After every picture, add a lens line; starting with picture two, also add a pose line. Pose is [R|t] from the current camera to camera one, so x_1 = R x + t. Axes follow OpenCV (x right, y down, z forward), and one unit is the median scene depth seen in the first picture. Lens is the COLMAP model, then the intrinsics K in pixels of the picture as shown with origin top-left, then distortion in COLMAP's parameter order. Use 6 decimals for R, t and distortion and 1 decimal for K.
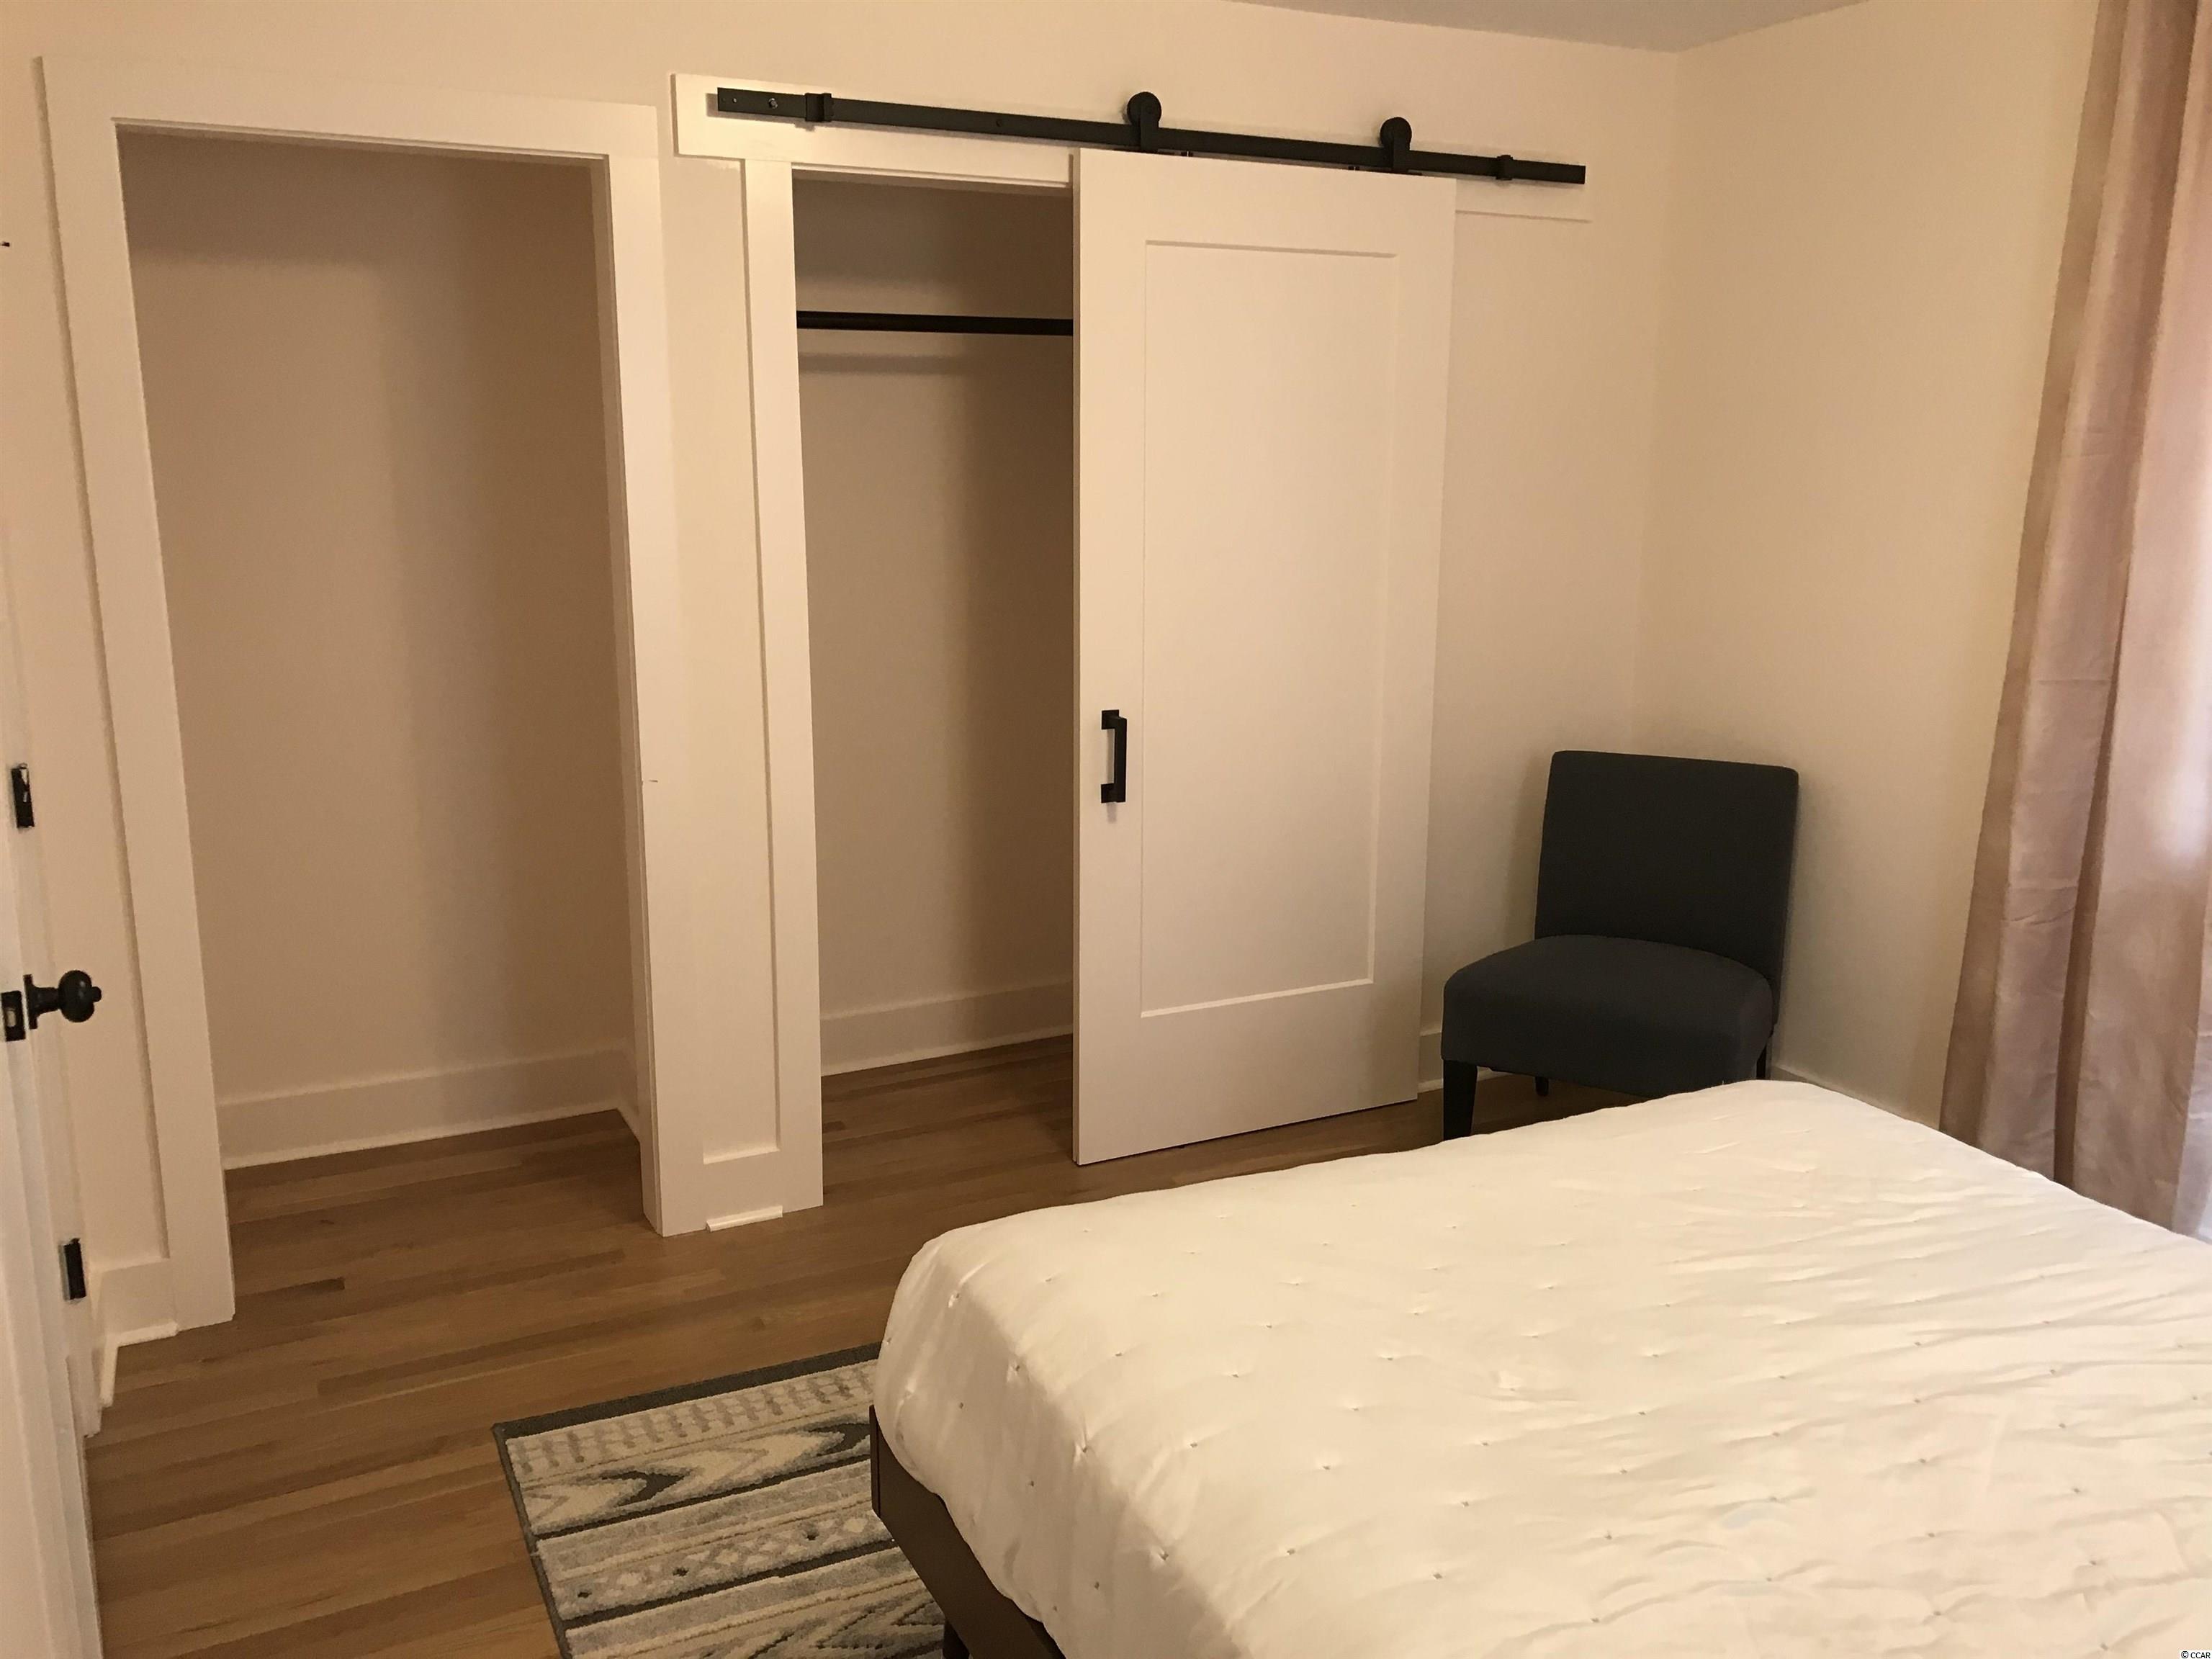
lens RADIAL K [[1805.1, 0, 1106.0], [0, 1805.1, 829.5], [0, 0, 1]] dist [0.004563, 0.013875]
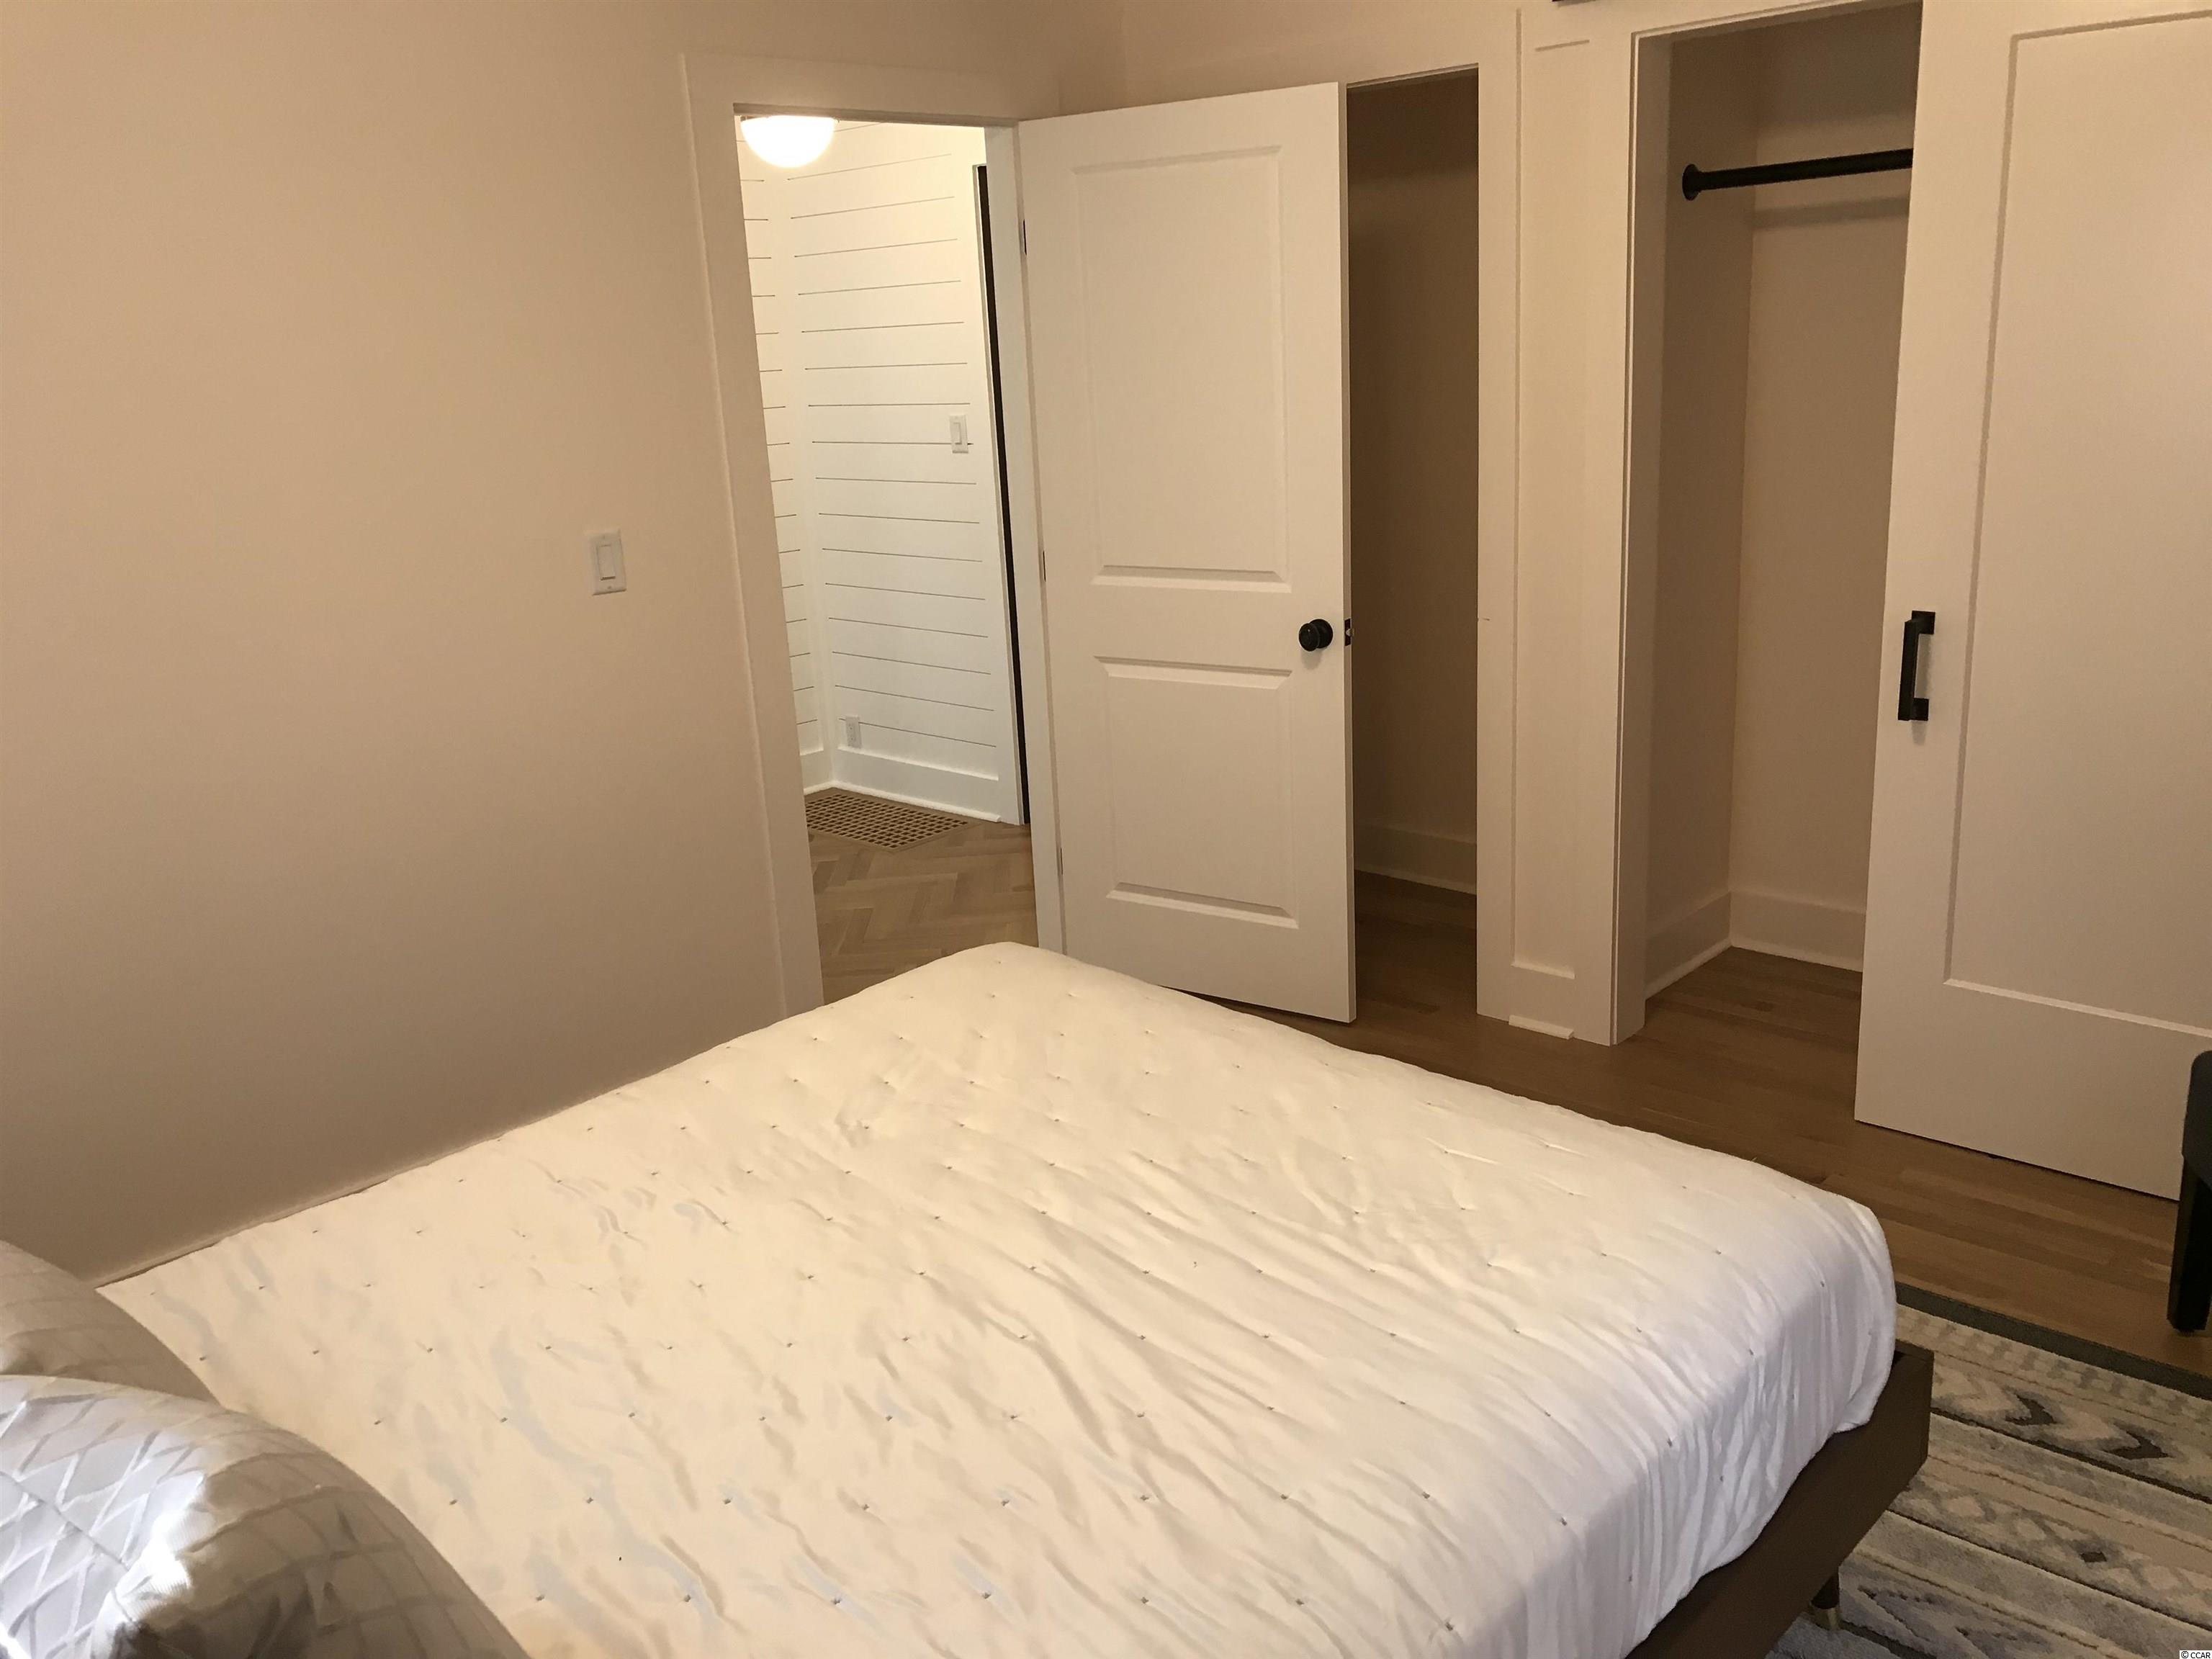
lens RADIAL K [[1828.2, 0, 1102.0], [0, 1828.2, 798.4], [0, 0, 1]] dist [0.012212, -0.073053]
pose [[0.357258, 0.228668, -0.905582, 0.728826], [-0.159012, 0.970304, 0.182279, -0.083771], [0.920371, 0.078878, 0.383009, 0.355088]]
